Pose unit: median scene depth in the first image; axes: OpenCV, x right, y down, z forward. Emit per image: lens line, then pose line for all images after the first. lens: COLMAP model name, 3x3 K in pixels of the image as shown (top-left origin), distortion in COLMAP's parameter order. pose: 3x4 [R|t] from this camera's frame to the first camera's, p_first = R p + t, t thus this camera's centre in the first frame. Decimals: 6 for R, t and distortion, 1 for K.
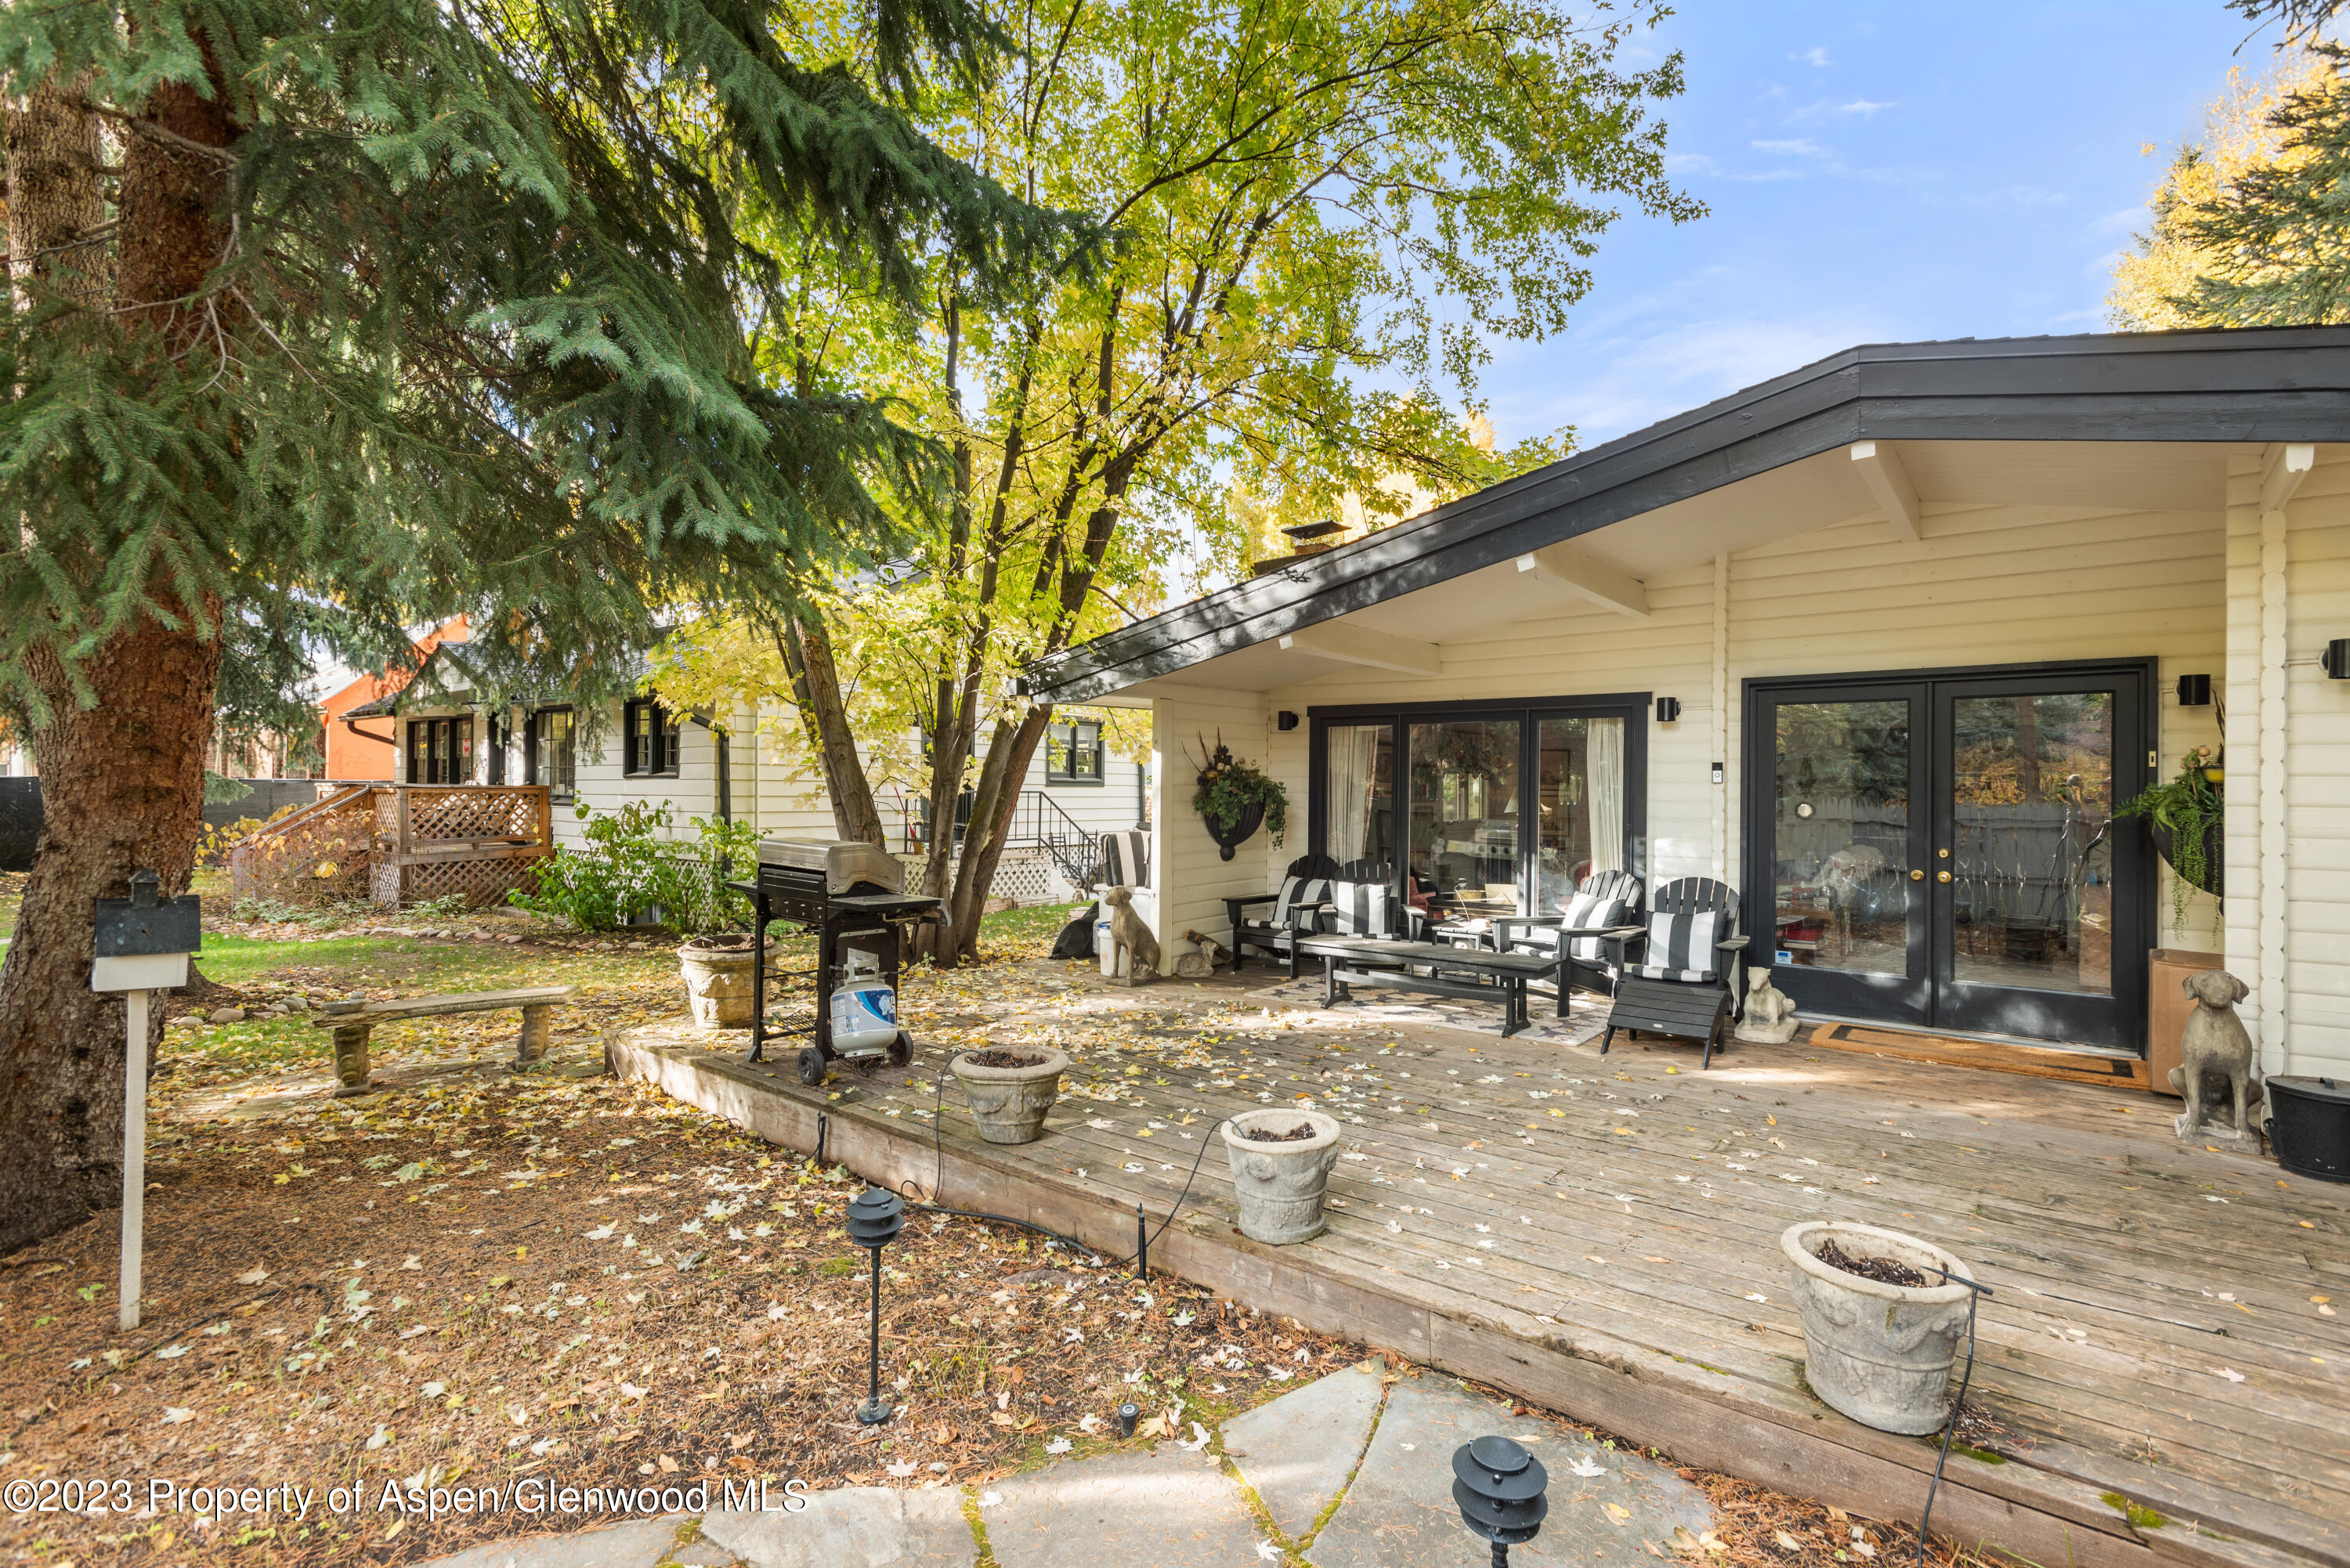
lens RADIAL K [[1089.3, 0, 1115.9], [0, 1089.3, 776.0], [0, 0, 1]] dist [0.004282, -0.000233]
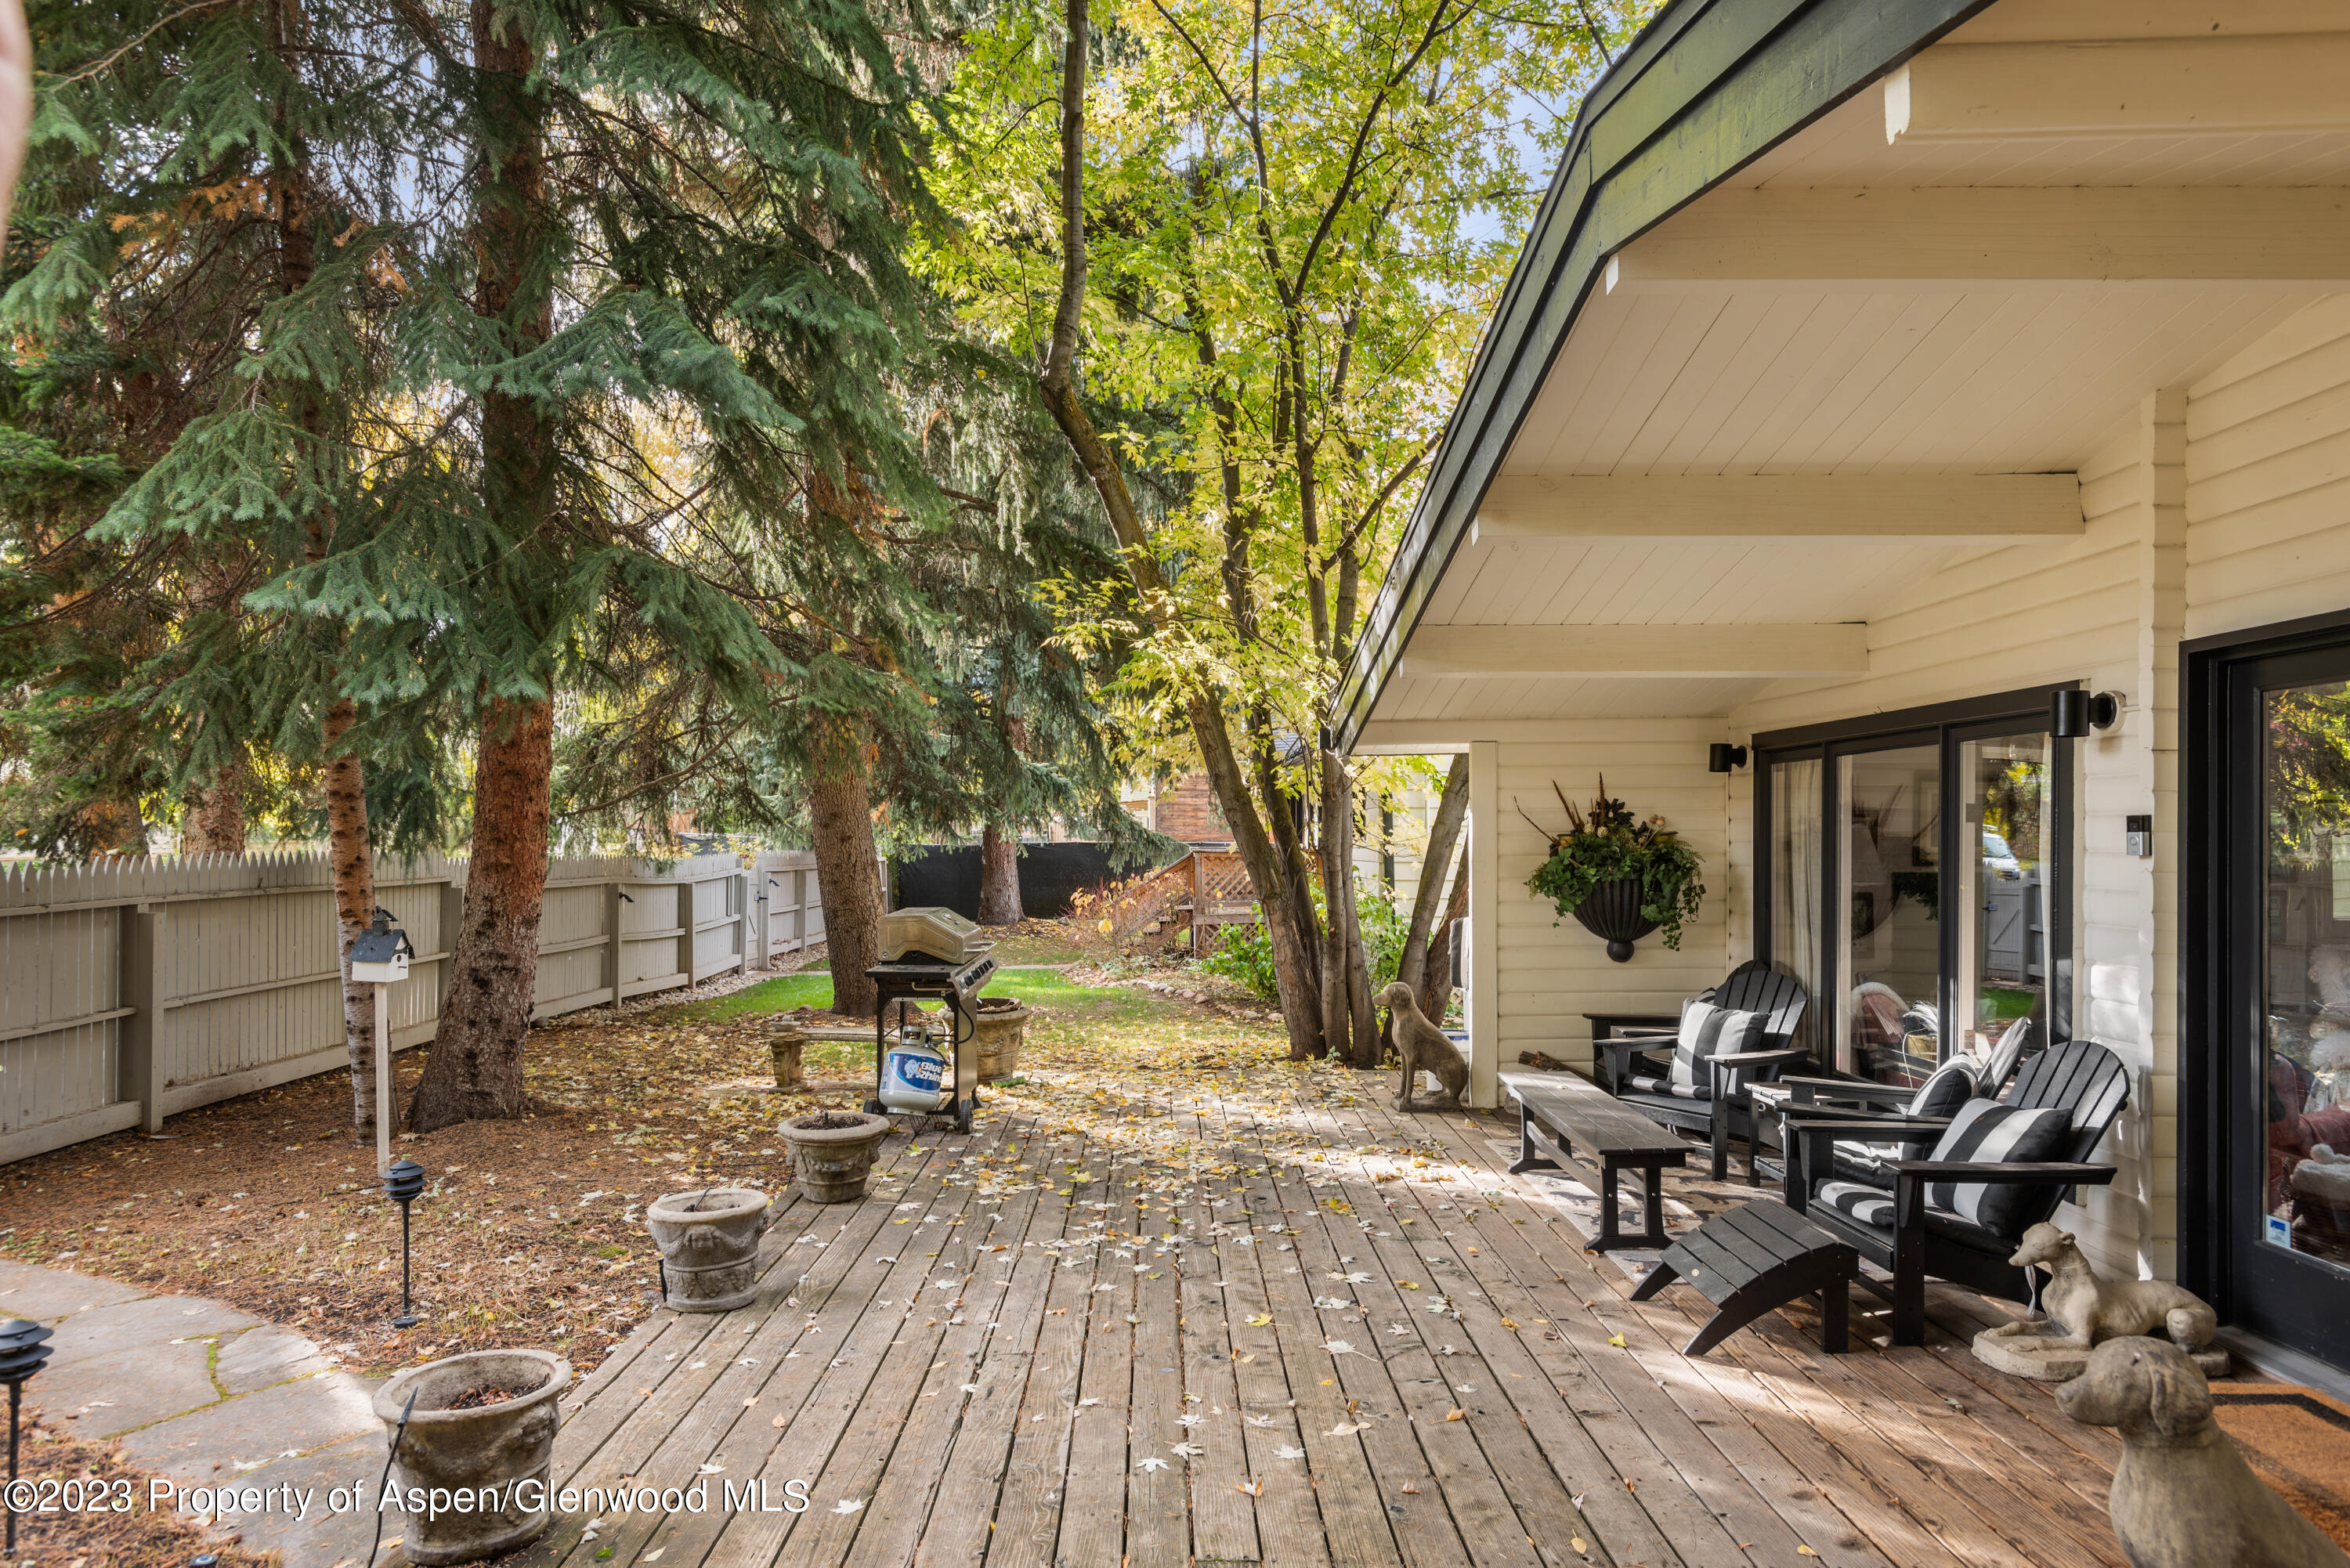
lens RADIAL K [[1359.5, 0, 1174.1], [0, 1359.5, 842.3], [0, 0, 1]] dist [-0.000500, -0.001039]
pose [[0.656405, -0.004158, -0.754398, 0.738352], [0.012292, 0.999911, 0.005185, -0.009883], [0.754309, -0.012676, 0.656397, 0.258860]]
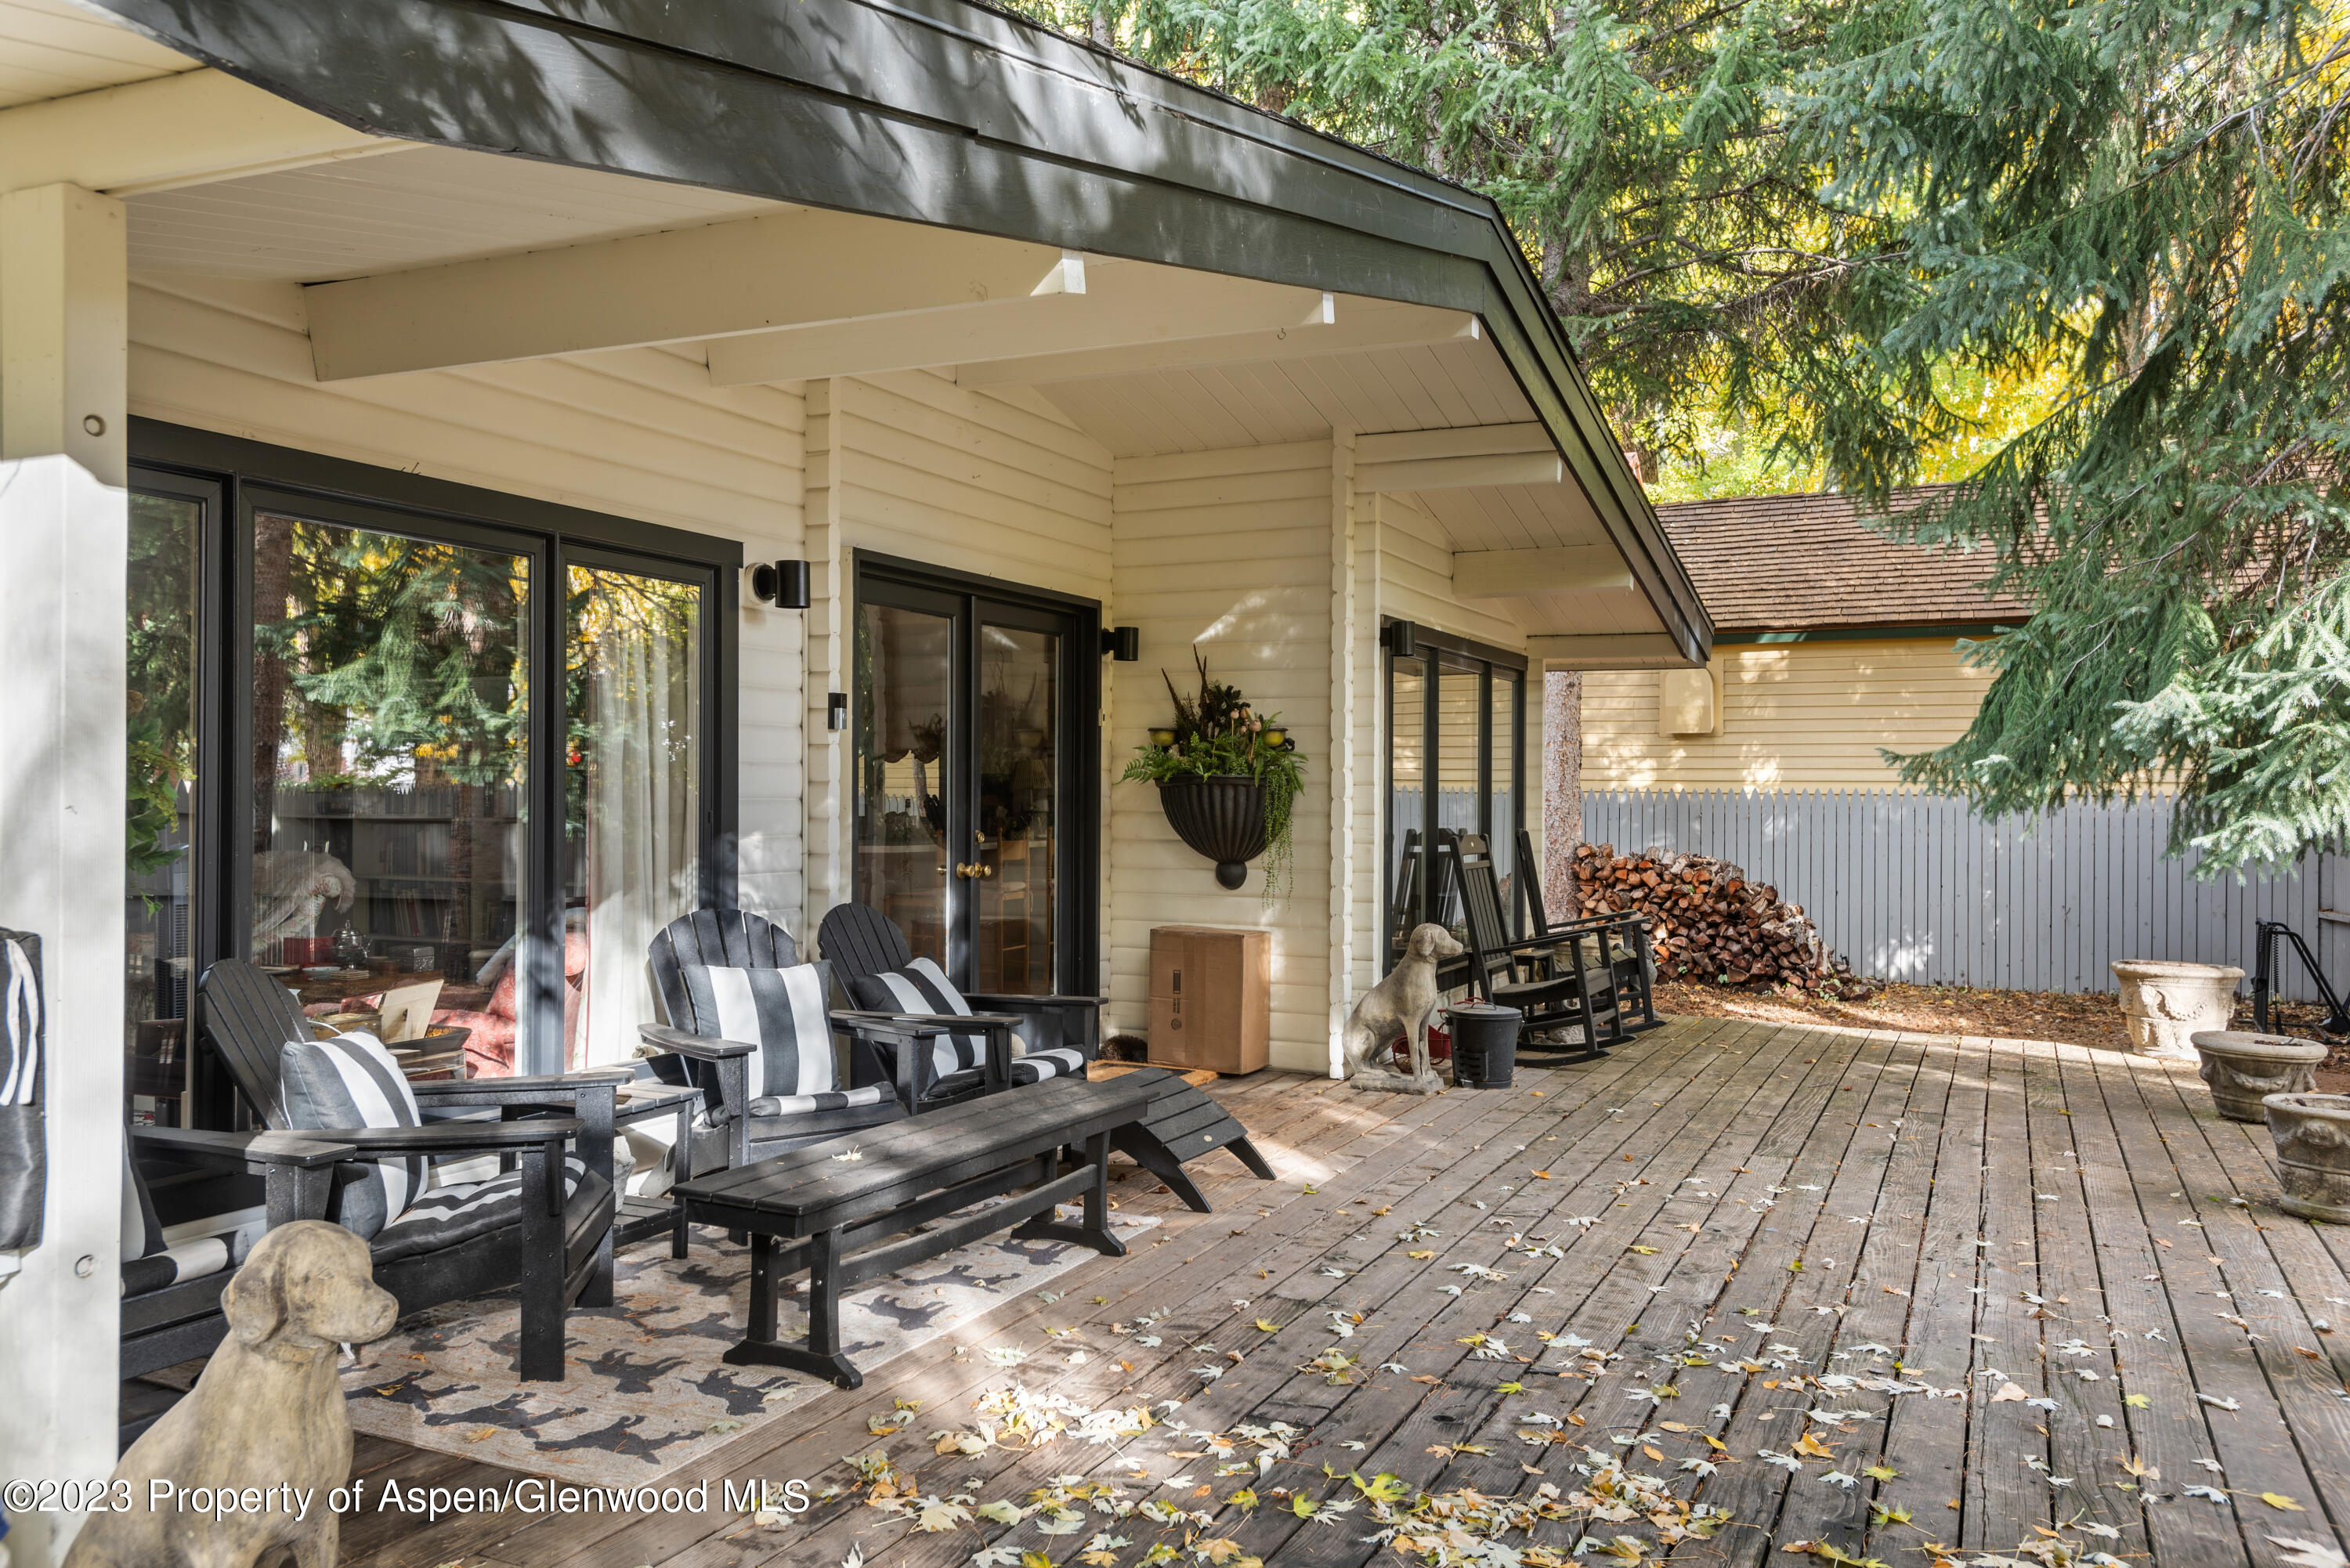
lens RADIAL K [[1752.7, 0, 1175.0], [0, 1752.7, 784.0], [0, 0, 1]] dist [0.001090, -0.001036]
pose [[-0.258610, -0.006041, 0.965963, -0.359460], [-0.019014, 0.999819, 0.001162, 0.029928], [-0.965795, -0.018066, -0.258678, 1.078806]]
